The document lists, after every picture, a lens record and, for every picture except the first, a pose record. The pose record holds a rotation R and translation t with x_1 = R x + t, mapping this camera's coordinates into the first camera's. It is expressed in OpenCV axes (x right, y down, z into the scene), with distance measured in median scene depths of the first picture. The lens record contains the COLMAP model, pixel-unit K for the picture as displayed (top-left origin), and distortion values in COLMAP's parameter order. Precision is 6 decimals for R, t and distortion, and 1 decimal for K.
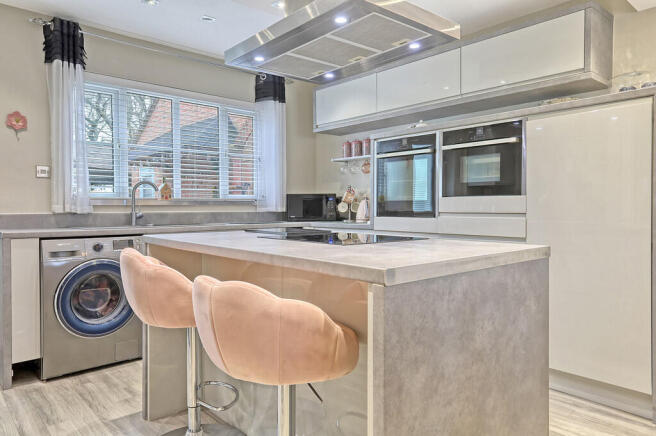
lens RADIAL K [[445.7, 0, 331.8], [0, 445.7, 217.4], [0, 0, 1]] dist [0.009613, 0.001912]
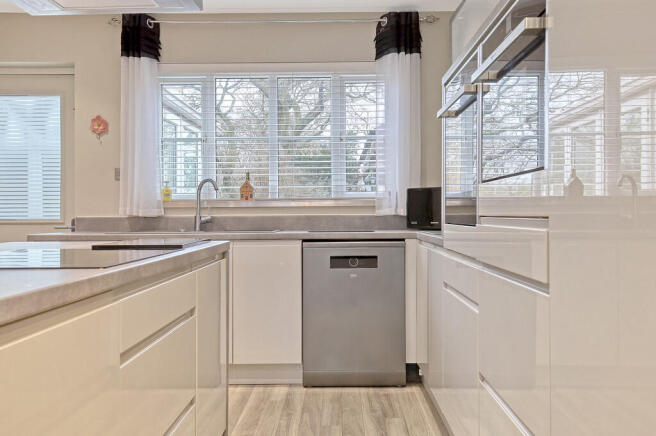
lens RADIAL K [[539.3, 0, 327.5], [0, 539.3, 214.6], [0, 0, 1]] dist [-0.009300, -0.001717]
pose [[0.737180, 0.004227, -0.675684, 0.475851], [-0.009828, 0.999942, -0.004467, -0.012179], [0.675625, 0.009934, 0.737178, 0.435638]]
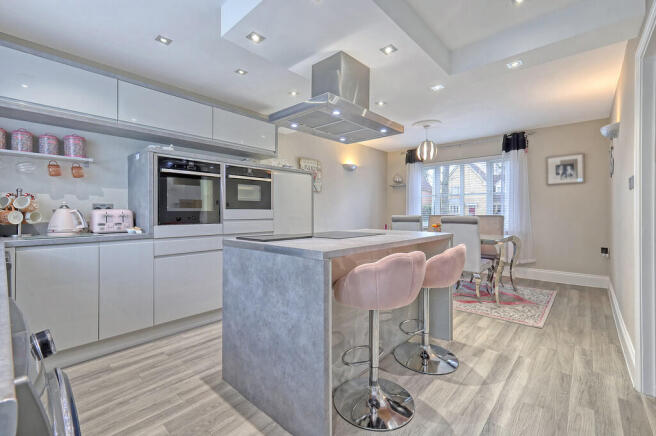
lens RADIAL K [[284.2, 0, 329.8], [0, 284.2, 216.3], [0, 0, 1]] dist [0.002752, 0.000164]
pose [[-0.113298, -0.009367, 0.993517, -0.666588], [0.024556, 0.999624, 0.012225, -0.022926], [-0.993258, 0.025782, -0.113026, 0.710221]]
